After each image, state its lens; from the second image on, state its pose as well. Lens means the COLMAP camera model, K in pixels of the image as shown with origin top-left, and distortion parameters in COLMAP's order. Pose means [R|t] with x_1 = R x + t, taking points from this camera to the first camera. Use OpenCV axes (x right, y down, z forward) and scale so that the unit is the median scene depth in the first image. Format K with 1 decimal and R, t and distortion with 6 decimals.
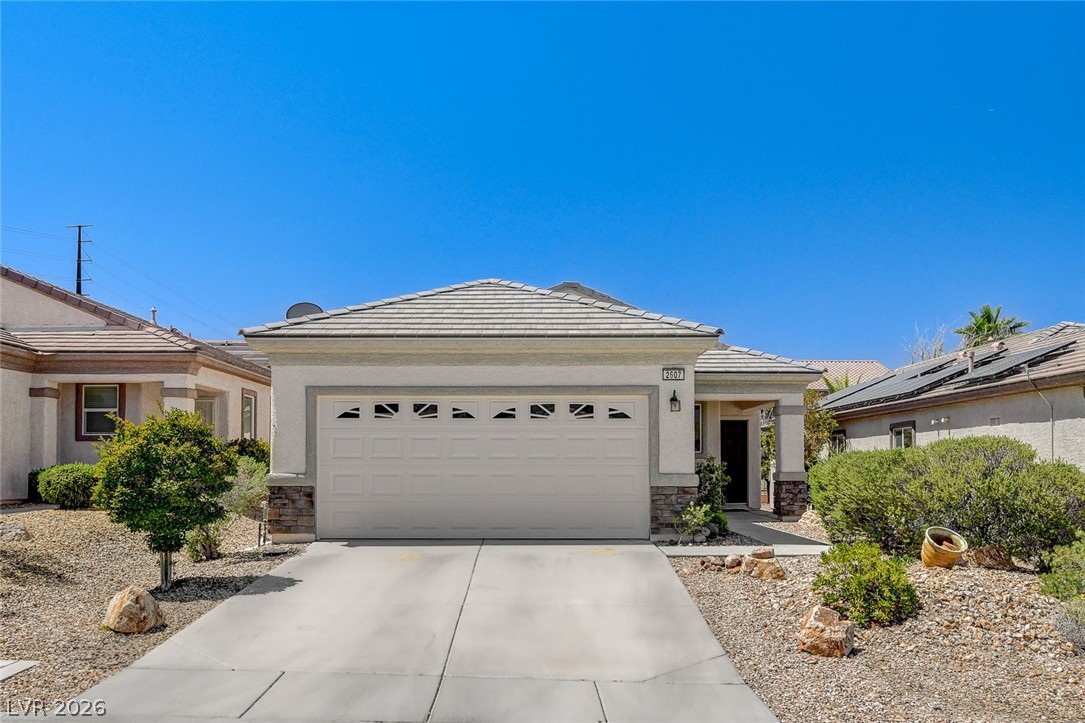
lens RADIAL K [[957.3, 0, 538.6], [0, 957.3, 435.7], [0, 0, 1]] dist [0.010668, 0.006715]
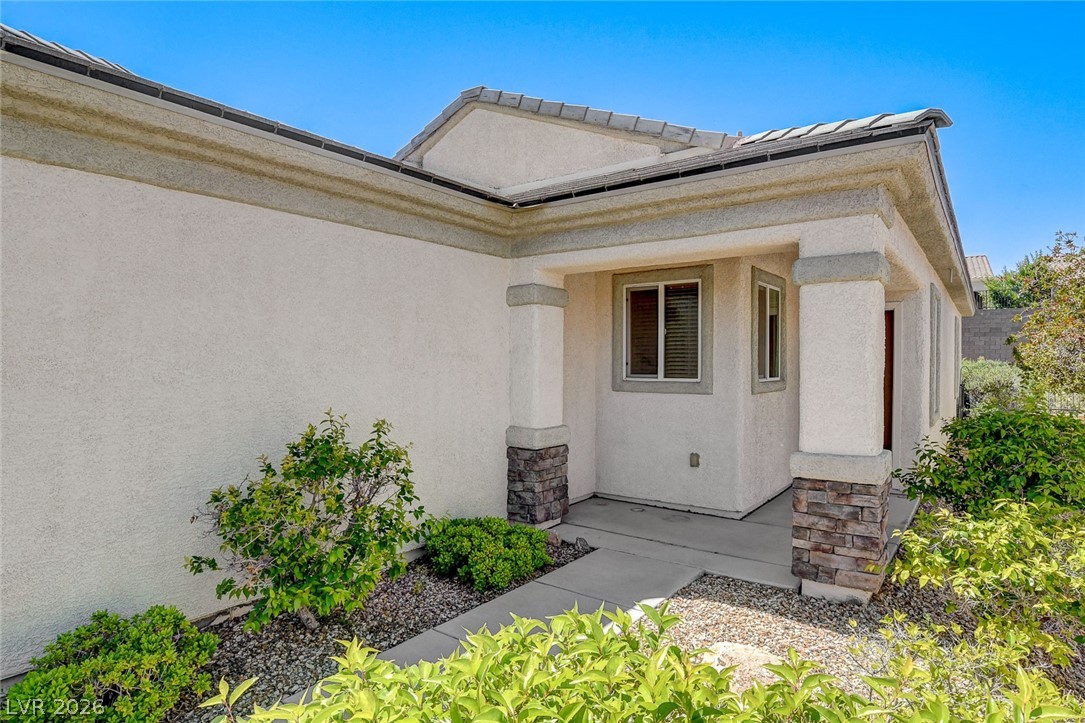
lens RADIAL K [[610.5, 0, 542.5], [0, 610.5, 361.5], [0, 0, 1]] dist [-0.002673, 0.000059]
pose [[0.809389, 0.001768, -0.587270, 0.418535], [0.017807, 0.999462, 0.027551, -0.002954], [0.587002, -0.032757, 0.808922, 1.042940]]
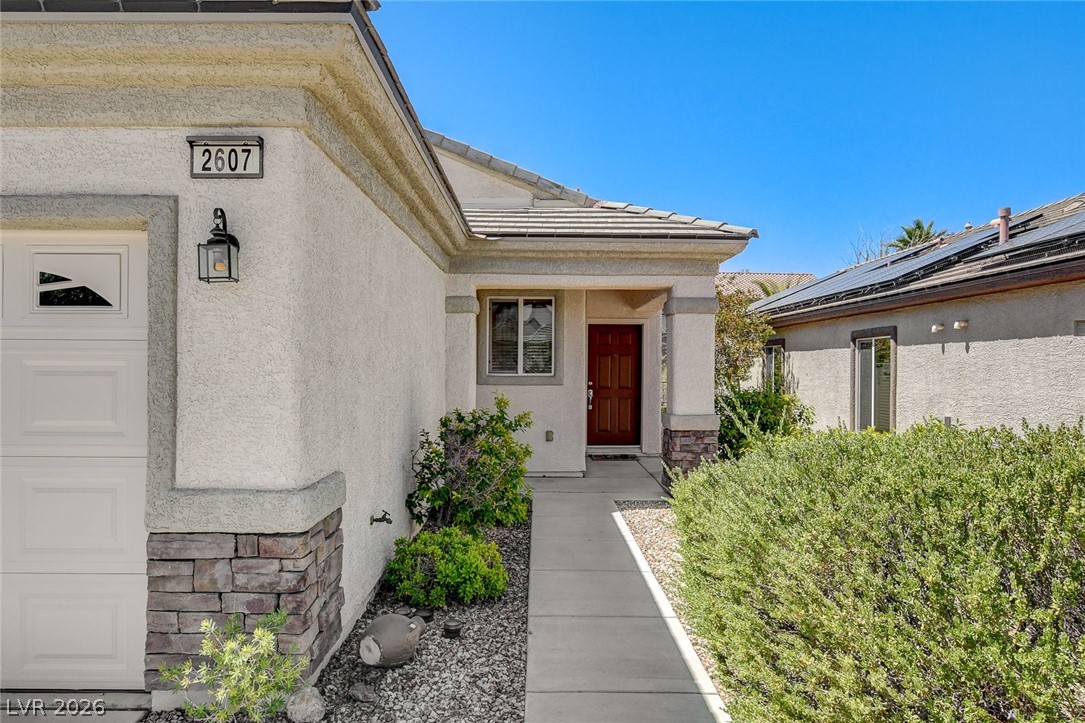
lens RADIAL K [[753.1, 0, 542.5], [0, 753.1, 361.5], [0, 0, 1]] dist [0.000456, 0.001707]
pose [[0.999973, 0.006426, 0.003655, 0.235867], [-0.006529, 0.999561, 0.028897, -0.008103], [-0.003467, -0.028920, 0.999576, 0.752473]]
